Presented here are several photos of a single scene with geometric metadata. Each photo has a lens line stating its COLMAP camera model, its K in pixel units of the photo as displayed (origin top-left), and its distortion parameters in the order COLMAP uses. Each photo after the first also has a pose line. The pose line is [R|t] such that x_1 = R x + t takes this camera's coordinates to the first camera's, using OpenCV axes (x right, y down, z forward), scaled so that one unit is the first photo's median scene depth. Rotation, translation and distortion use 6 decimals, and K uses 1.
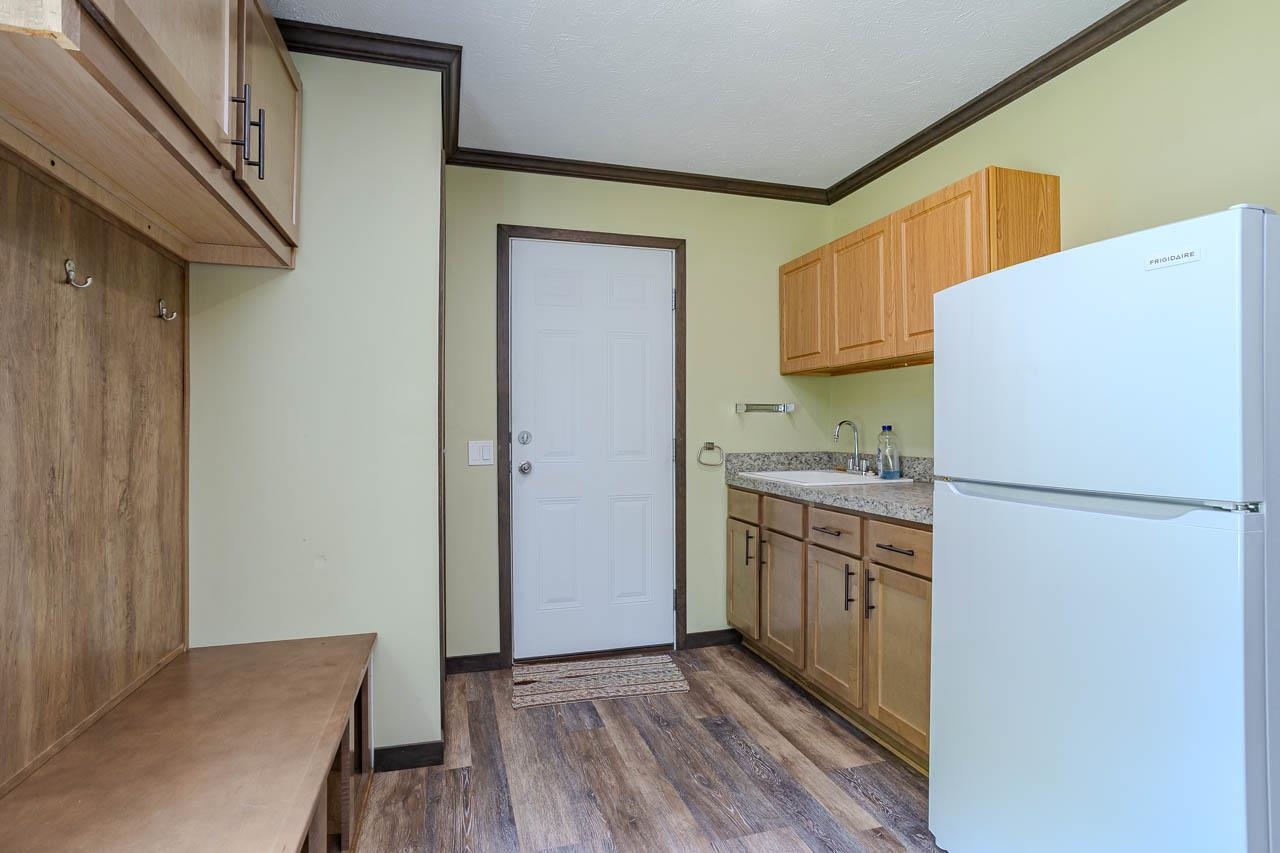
lens RADIAL K [[623.5, 0, 639.1], [0, 623.5, 424.4], [0, 0, 1]] dist [-0.042964, 0.026054]
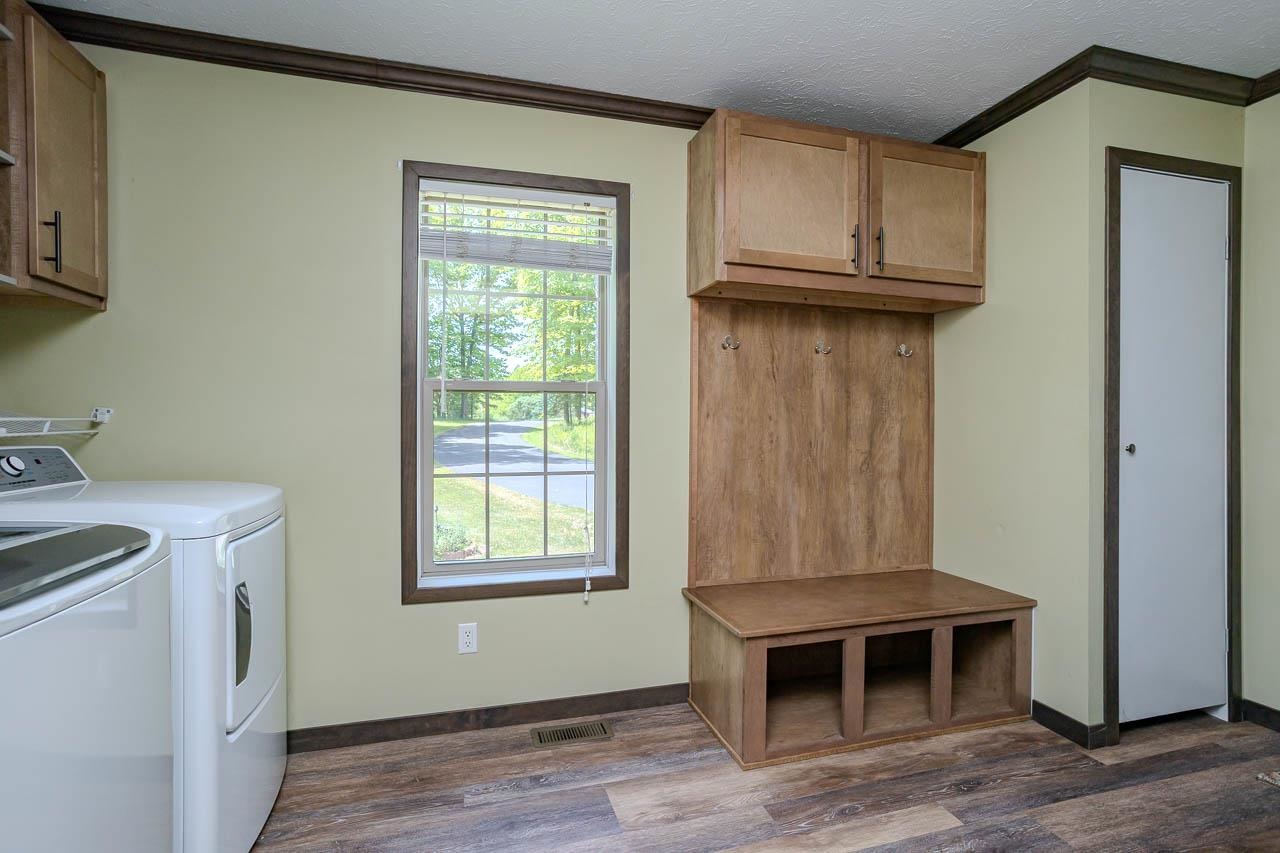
lens RADIAL K [[623.5, 0, 633.4], [0, 623.5, 426.7], [0, 0, 1]] dist [-0.042964, 0.026054]
pose [[-0.008989, 0.009142, -0.999918, 0.951264], [0.003160, 0.999953, 0.009114, -0.002601], [0.999955, -0.003078, -0.009017, 0.329993]]
